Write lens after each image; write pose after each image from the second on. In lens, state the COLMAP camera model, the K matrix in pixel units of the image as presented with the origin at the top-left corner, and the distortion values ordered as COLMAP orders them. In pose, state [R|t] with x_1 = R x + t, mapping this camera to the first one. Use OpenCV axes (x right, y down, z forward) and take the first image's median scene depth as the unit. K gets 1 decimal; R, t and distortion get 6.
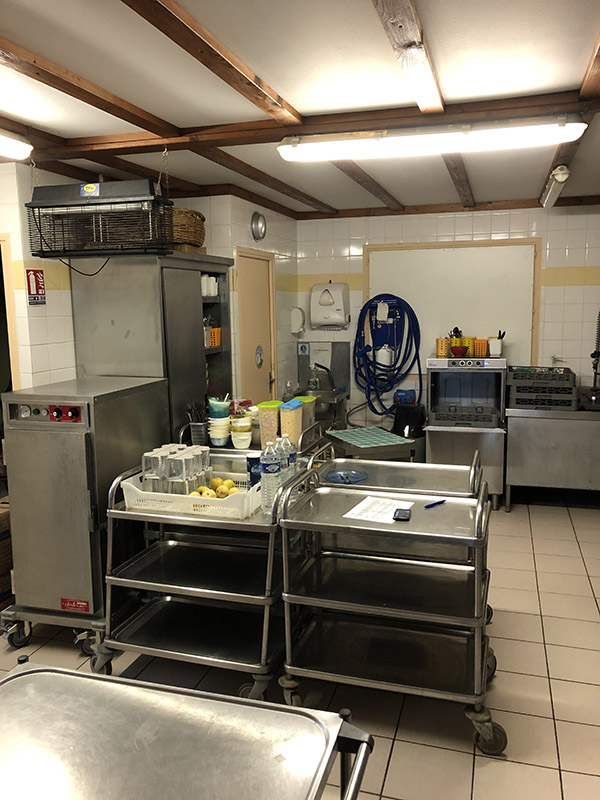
lens RADIAL K [[660.1, 0, 292.3], [0, 660.1, 396.3], [0, 0, 1]] dist [0.022934, -0.027030]
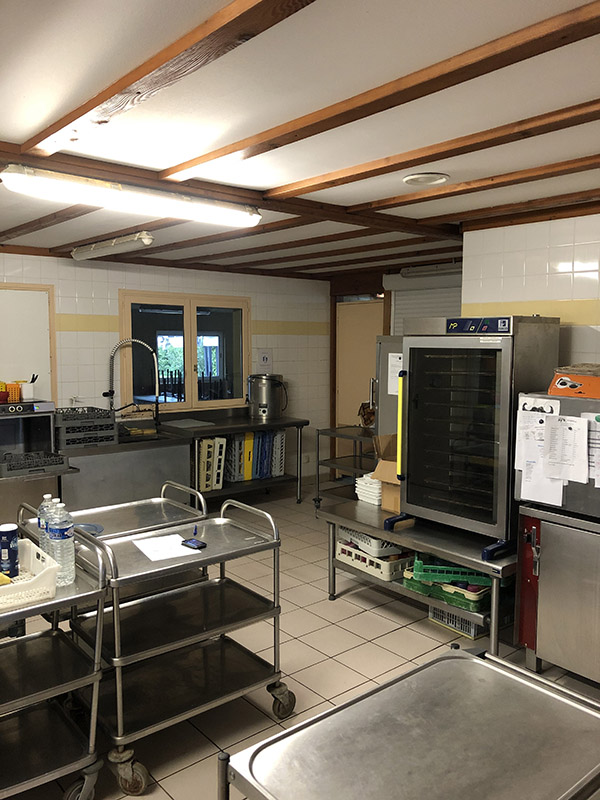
lens RADIAL K [[660.1, 0, 315.2], [0, 660.1, 393.7], [0, 0, 1]] dist [0.022934, -0.027030]
pose [[0.531348, -0.051769, 0.845571, -0.329241], [0.107599, 0.994171, -0.006748, -0.019085], [-0.840293, 0.094568, 0.533821, 0.121101]]
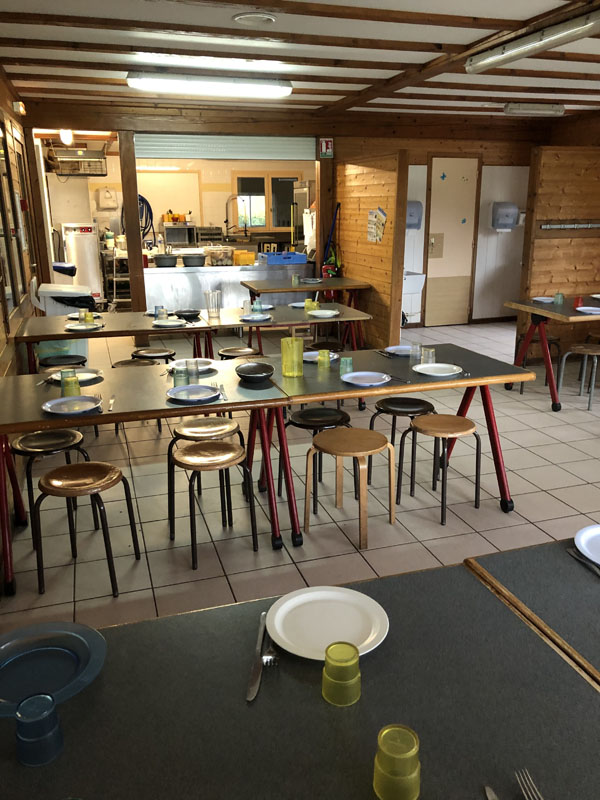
lens RADIAL K [[660.1, 0, 308.6], [0, 660.1, 401.1], [0, 0, 1]] dist [0.022934, -0.027030]
pose [[0.815798, -0.154206, 0.557400, -0.818255], [0.076182, 0.984052, 0.160742, 0.239960], [-0.573298, -0.088669, 0.814535, -1.319753]]
